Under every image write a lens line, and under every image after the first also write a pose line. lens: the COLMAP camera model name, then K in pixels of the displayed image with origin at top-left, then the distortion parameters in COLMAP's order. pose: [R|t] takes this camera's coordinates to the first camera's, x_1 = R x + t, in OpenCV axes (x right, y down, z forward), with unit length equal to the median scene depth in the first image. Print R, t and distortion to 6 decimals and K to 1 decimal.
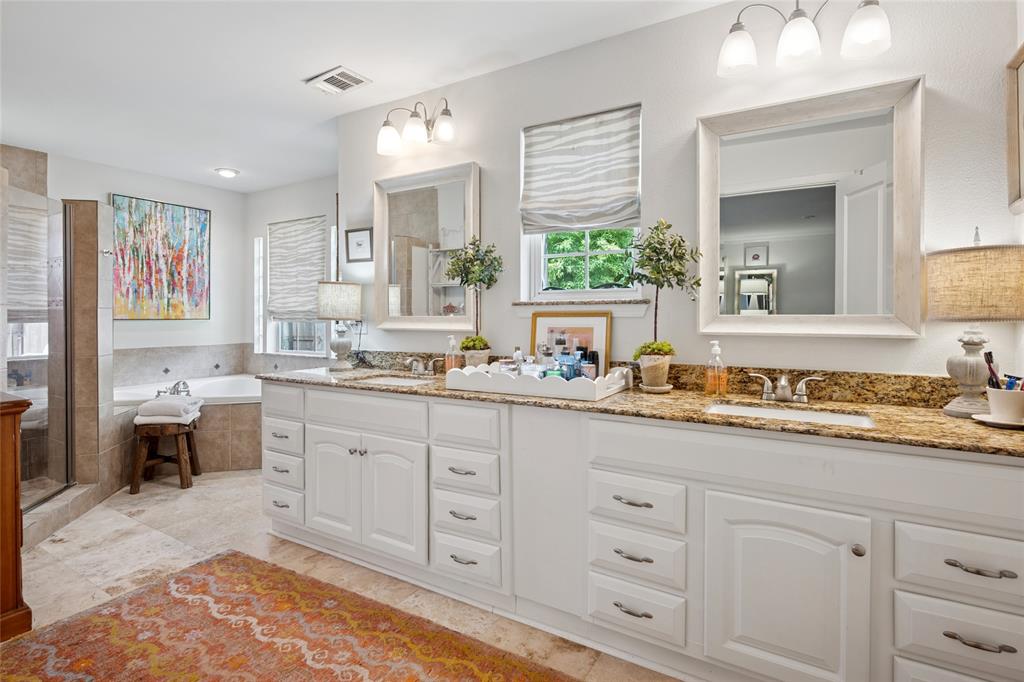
lens RADIAL K [[522.2, 0, 512.6], [0, 522.2, 316.6], [0, 0, 1]] dist [0.000667, 0.000027]
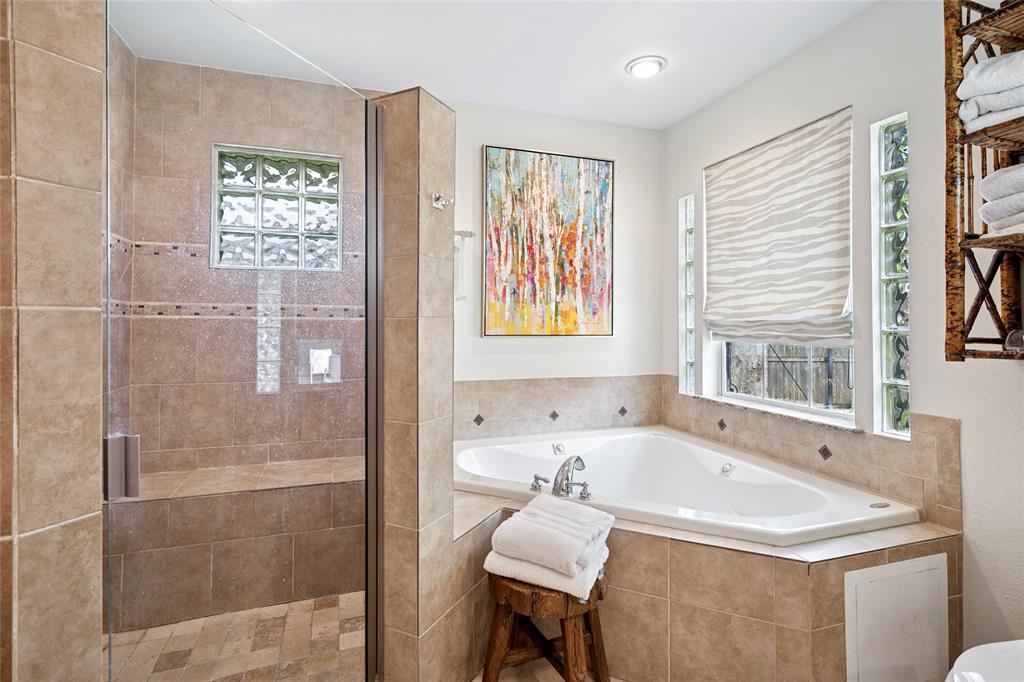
lens RADIAL K [[522.2, 0, 512.6], [0, 522.2, 316.6], [0, 0, 1]] dist [0.000667, 0.000027]
pose [[0.775011, -0.007806, -0.631899, -0.299491], [-0.003399, 0.999858, -0.016521, -0.006964], [0.631938, 0.014951, 0.774874, 0.474695]]
